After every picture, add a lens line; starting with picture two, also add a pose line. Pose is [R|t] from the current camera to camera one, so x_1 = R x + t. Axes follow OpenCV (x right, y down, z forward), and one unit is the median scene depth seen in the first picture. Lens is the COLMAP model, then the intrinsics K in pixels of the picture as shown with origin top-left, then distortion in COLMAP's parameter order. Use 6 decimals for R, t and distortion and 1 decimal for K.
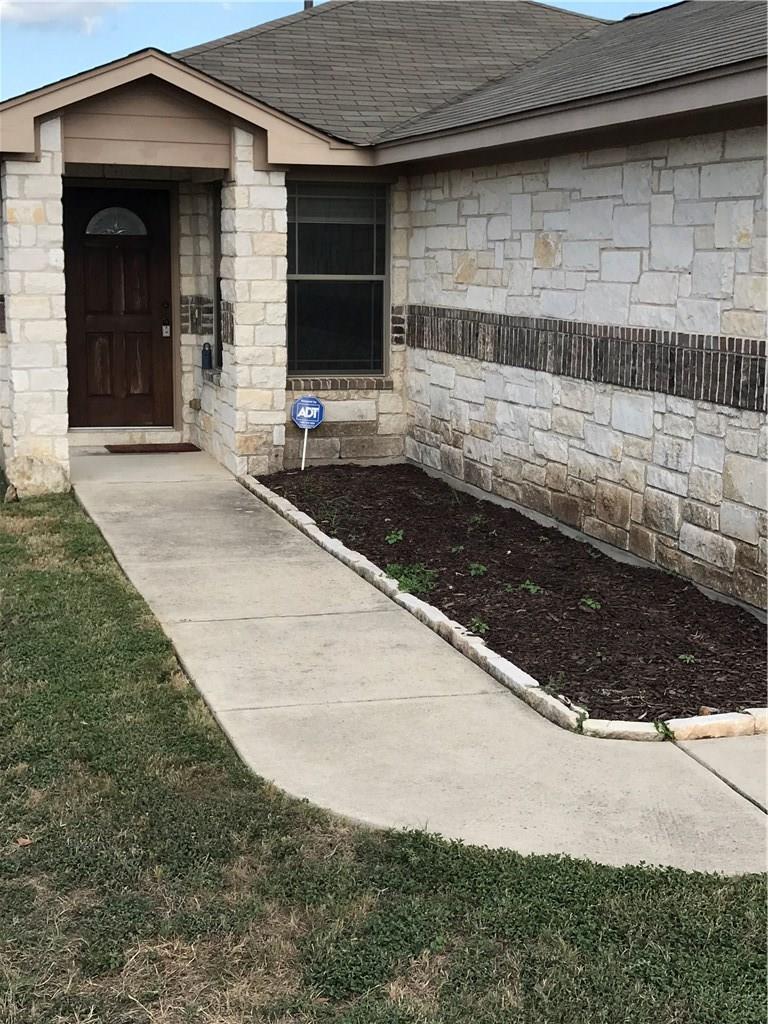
lens RADIAL K [[1534.2, 0, 385.4], [0, 1534.2, 514.3], [0, 0, 1]] dist [0.158191, 0.000000]
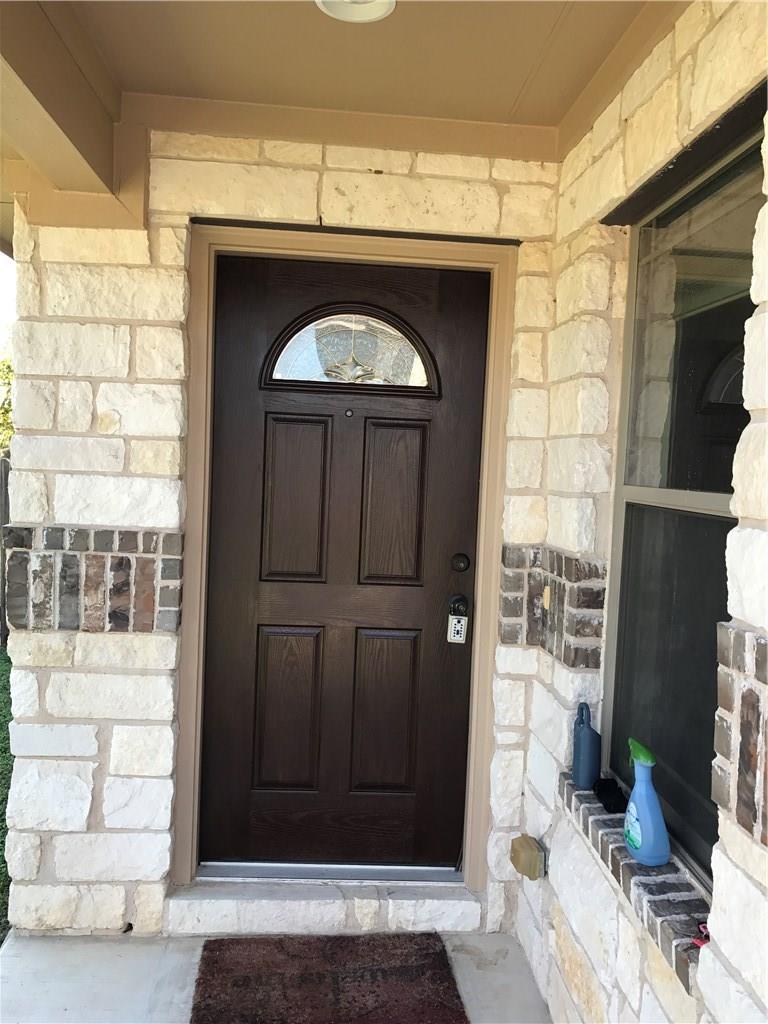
lens RADIAL K [[839.8, 0, 382.8], [0, 839.8, 511.4], [0, 0, 1]] dist [0.030147, -0.045924]
pose [[0.978154, 0.039978, -0.204003, -0.134152], [-0.061894, 0.992836, -0.102203, -0.142095], [0.198455, 0.112597, 0.973621, 0.891220]]
